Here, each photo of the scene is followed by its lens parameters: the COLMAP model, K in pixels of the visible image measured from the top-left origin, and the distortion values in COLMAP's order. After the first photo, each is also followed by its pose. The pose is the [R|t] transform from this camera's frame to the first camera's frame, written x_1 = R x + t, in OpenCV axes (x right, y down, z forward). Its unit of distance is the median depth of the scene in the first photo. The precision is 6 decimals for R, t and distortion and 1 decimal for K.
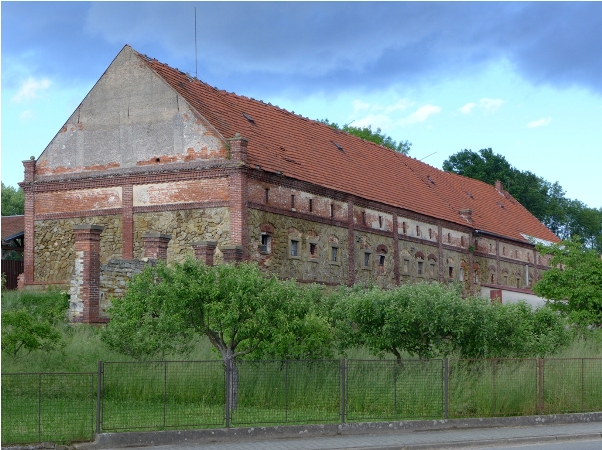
lens RADIAL K [[1116.2, 0, 298.8], [0, 1116.2, 228.9], [0, 0, 1]] dist [0.088055, 0.000000]
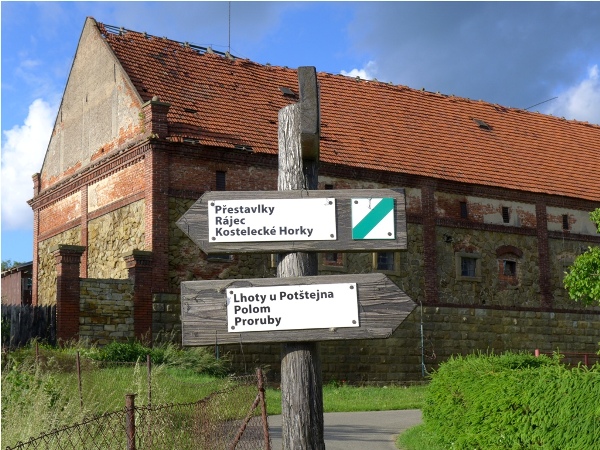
lens RADIAL K [[953.3, 0, 298.3], [0, 953.3, 224.3], [0, 0, 1]] dist [0.006215, 0.000000]
pose [[0.872205, -0.084050, -0.481866, 0.297286], [0.055306, 0.995755, -0.073577, 0.044520], [0.486004, 0.037524, 0.873151, 0.471459]]
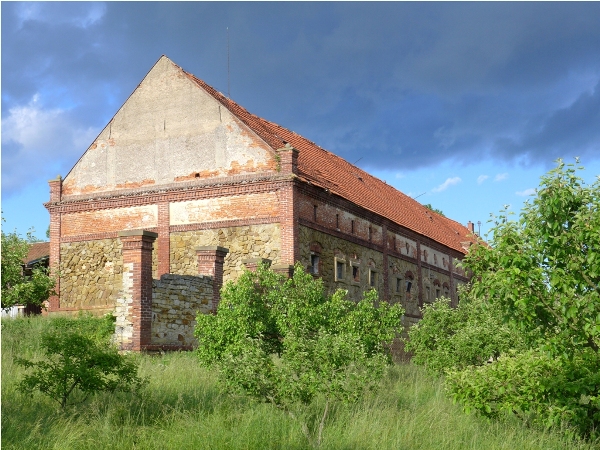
lens RADIAL K [[874.0, 0, 303.7], [0, 874.0, 223.5], [0, 0, 1]] dist [0.042689, 0.000000]
pose [[0.998168, 0.000397, 0.060506, -0.079197], [0.003350, 0.998082, -0.061819, 0.023114], [-0.060414, 0.061908, 0.996252, 0.262578]]
